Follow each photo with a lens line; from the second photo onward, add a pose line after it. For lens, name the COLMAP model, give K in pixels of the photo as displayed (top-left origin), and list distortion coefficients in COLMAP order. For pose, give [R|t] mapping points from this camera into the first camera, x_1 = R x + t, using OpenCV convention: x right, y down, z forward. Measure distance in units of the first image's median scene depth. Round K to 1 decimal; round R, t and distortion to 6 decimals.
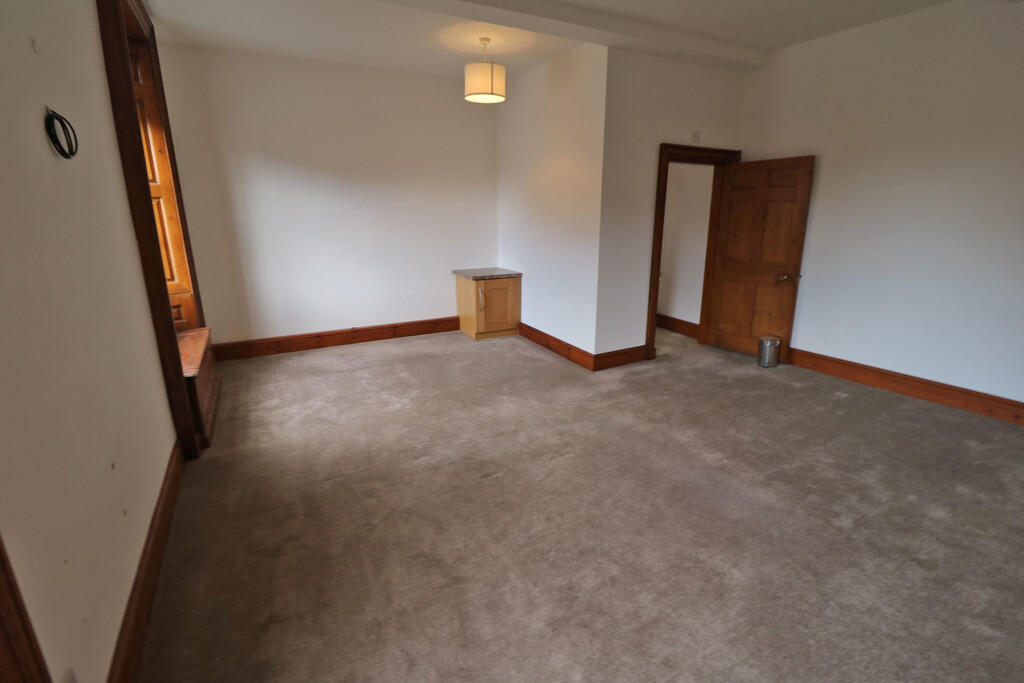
lens RADIAL K [[473.4, 0, 512.0], [0, 473.4, 341.5], [0, 0, 1]] dist [-0.017246, -0.000474]
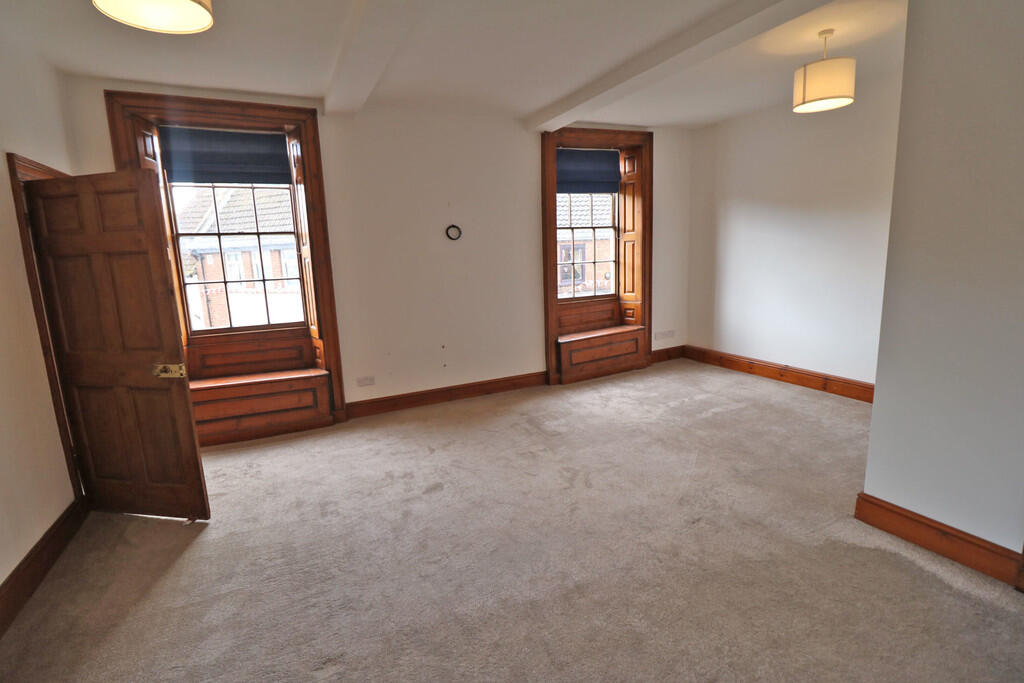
lens RADIAL K [[473.4, 0, 512.0], [0, 473.4, 341.5], [0, 0, 1]] dist [-0.017246, -0.000474]
pose [[-0.067940, 0.195709, -0.978306, 0.823946], [-0.220468, 0.953385, 0.206034, -0.195960], [0.973025, 0.229683, -0.021626, 0.604195]]
